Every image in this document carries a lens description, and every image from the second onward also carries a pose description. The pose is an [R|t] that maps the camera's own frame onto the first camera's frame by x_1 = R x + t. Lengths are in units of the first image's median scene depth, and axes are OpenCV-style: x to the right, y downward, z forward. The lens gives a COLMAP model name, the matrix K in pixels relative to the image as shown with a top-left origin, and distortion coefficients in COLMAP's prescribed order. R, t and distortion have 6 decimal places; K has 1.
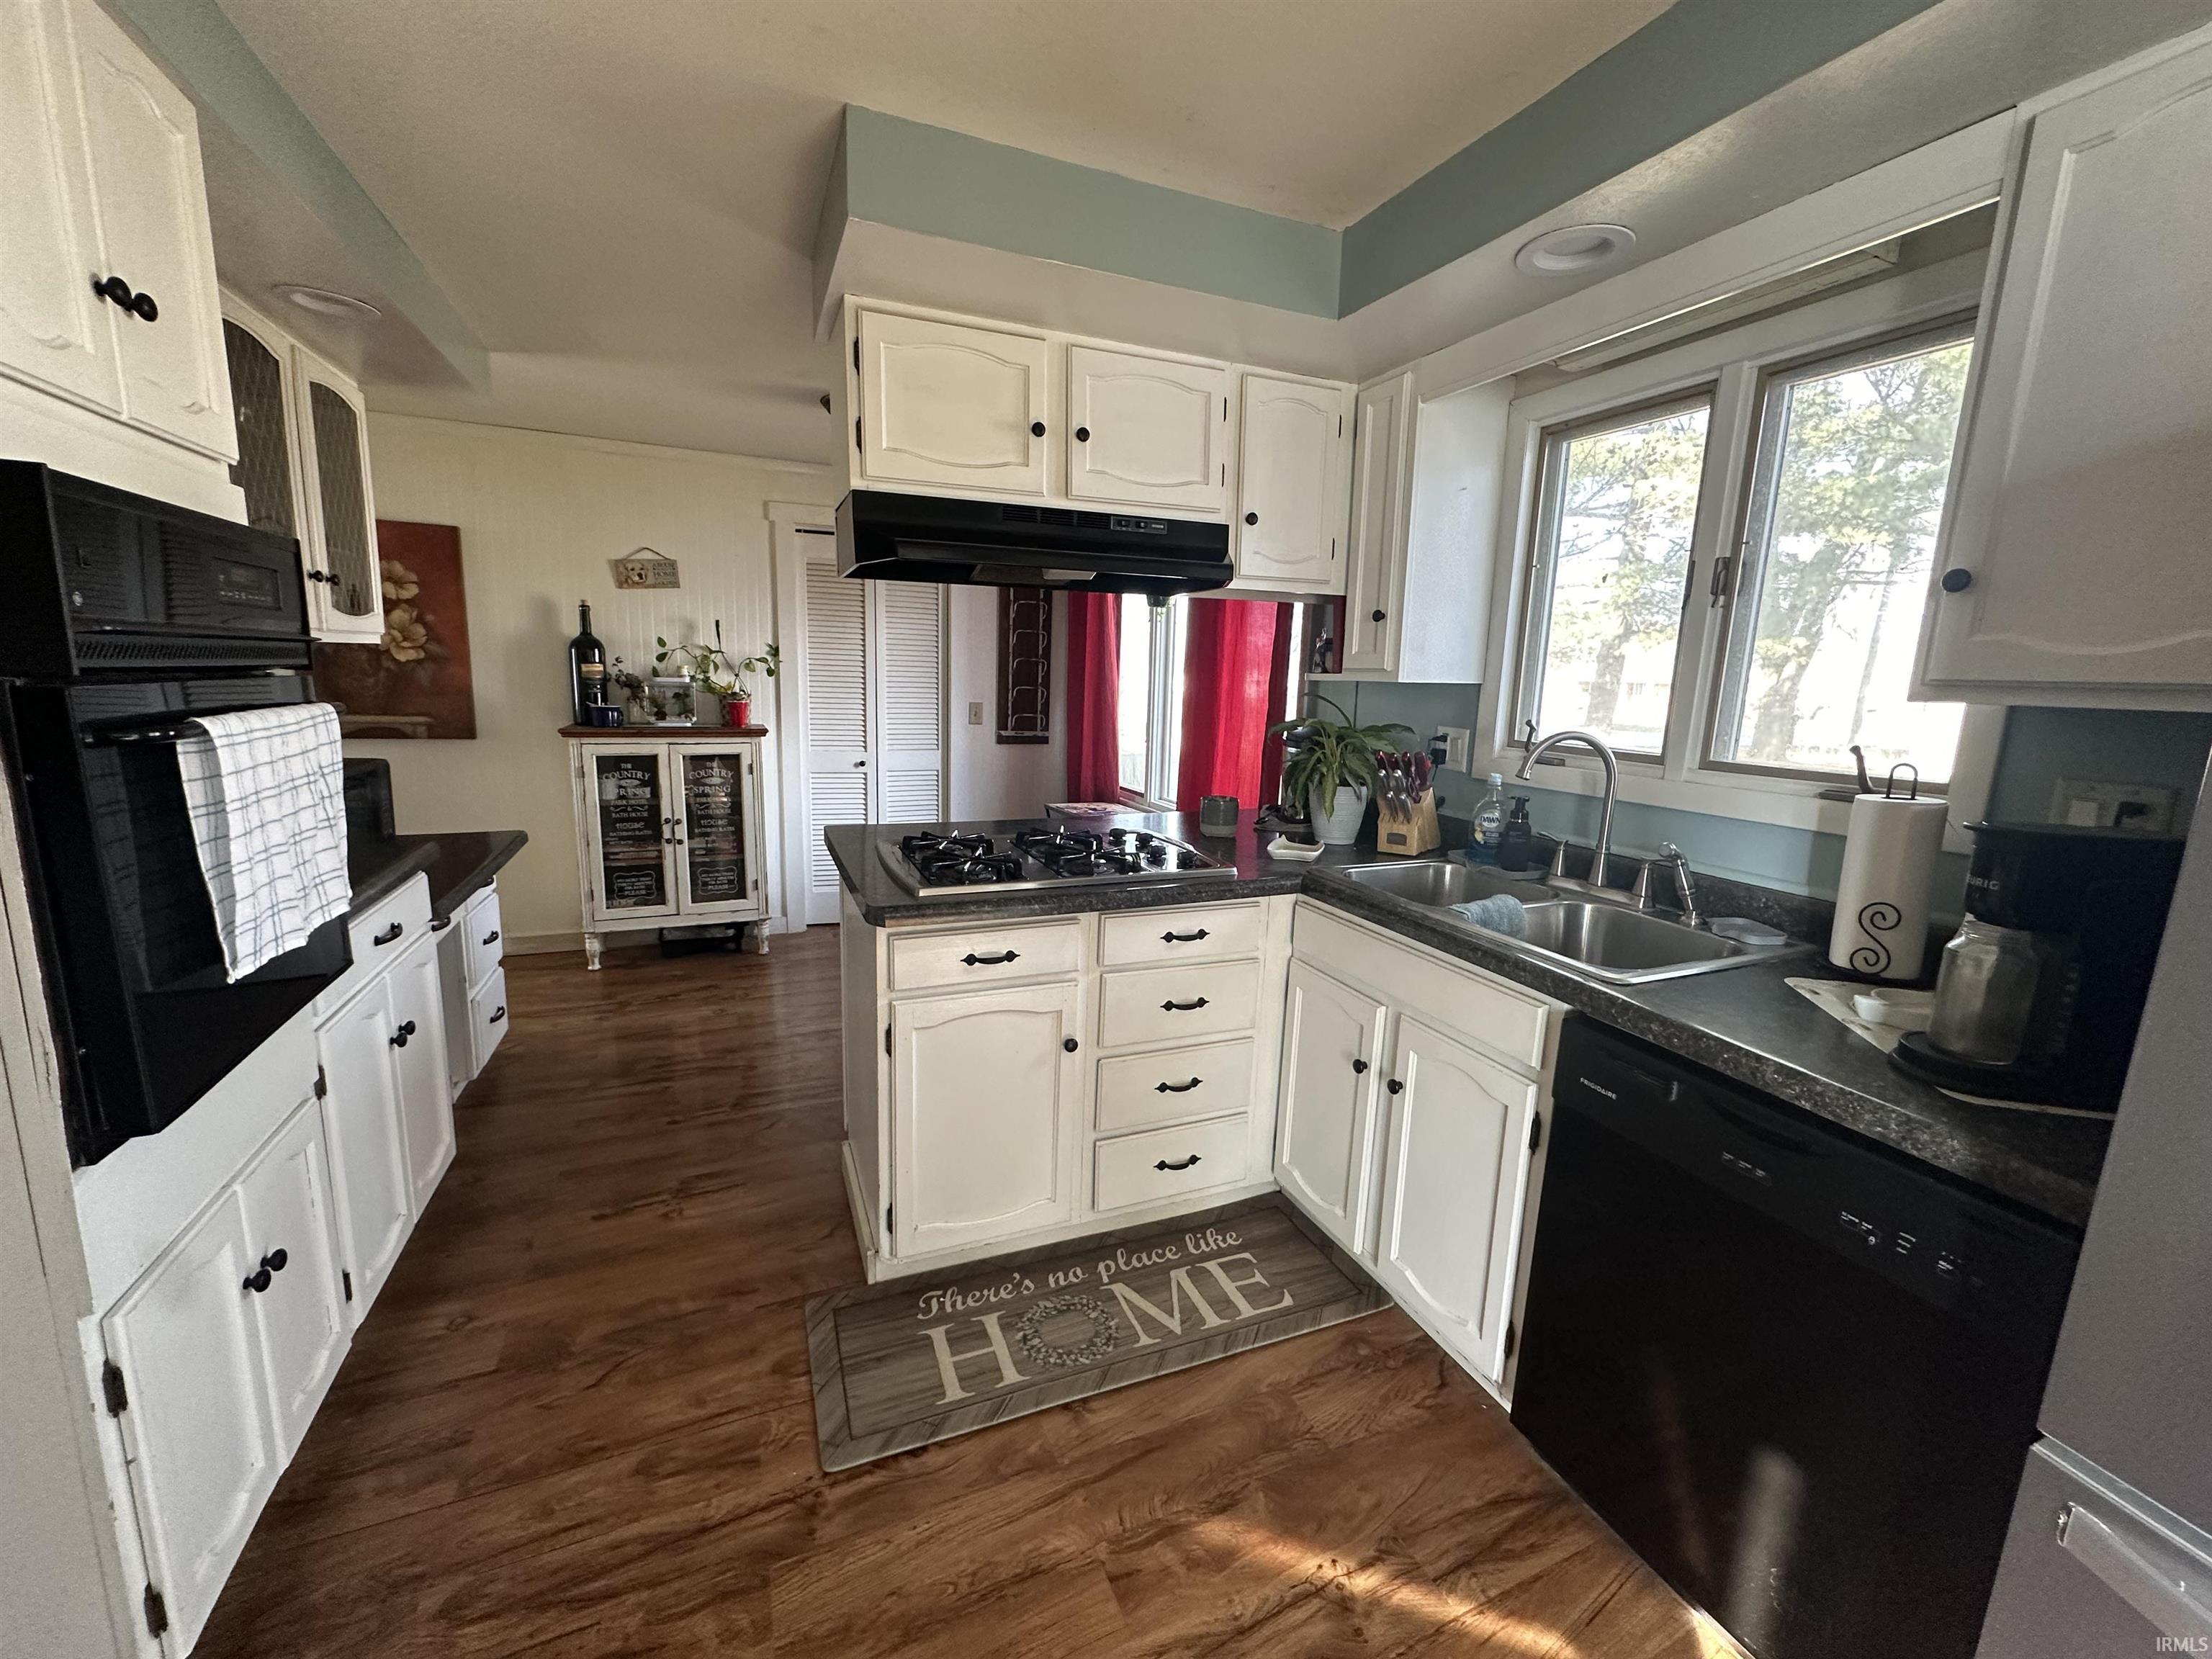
lens RADIAL K [[876.0, 0, 1106.0], [0, 876.0, 829.5], [0, 0, 1]] dist [-0.001044, 0.000014]
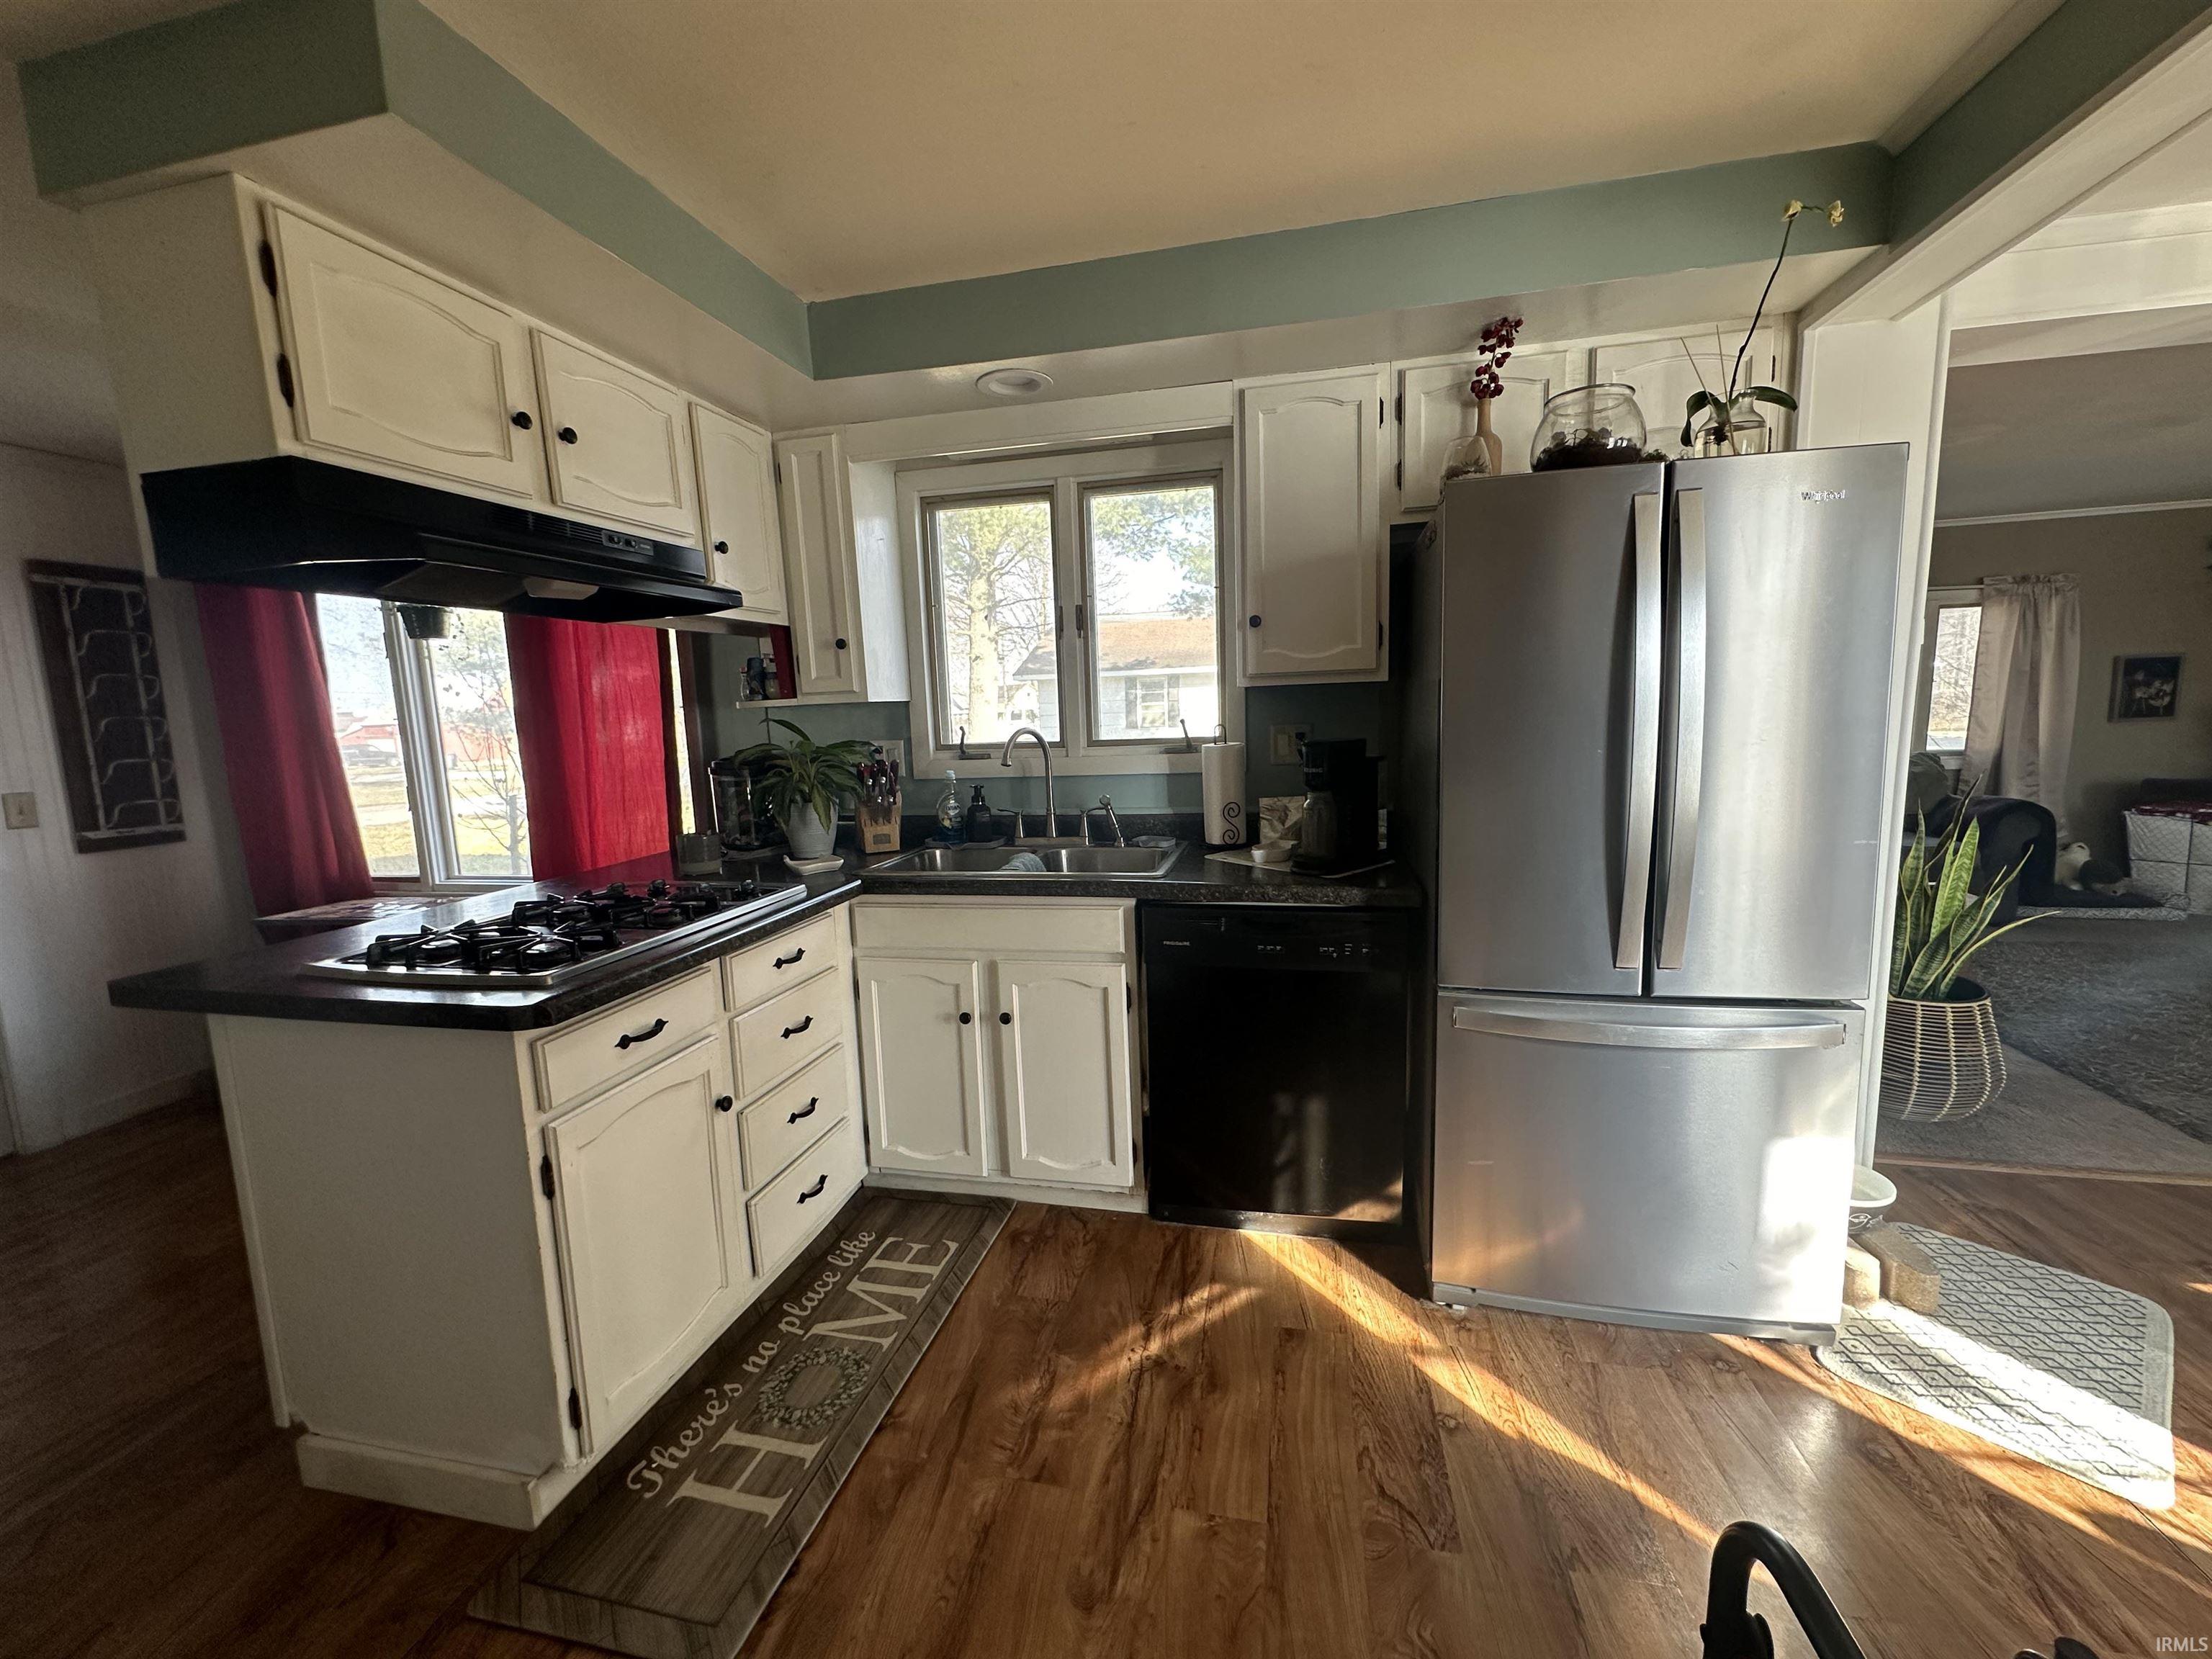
lens RADIAL K [[876.0, 0, 1106.0], [0, 876.0, 829.5], [0, 0, 1]] dist [-0.001044, 0.000014]
pose [[0.586494, -0.160295, 0.793934, -0.497408], [0.198085, 0.978842, 0.051299, -0.002282], [-0.785358, 0.127180, 0.605836, 0.100049]]
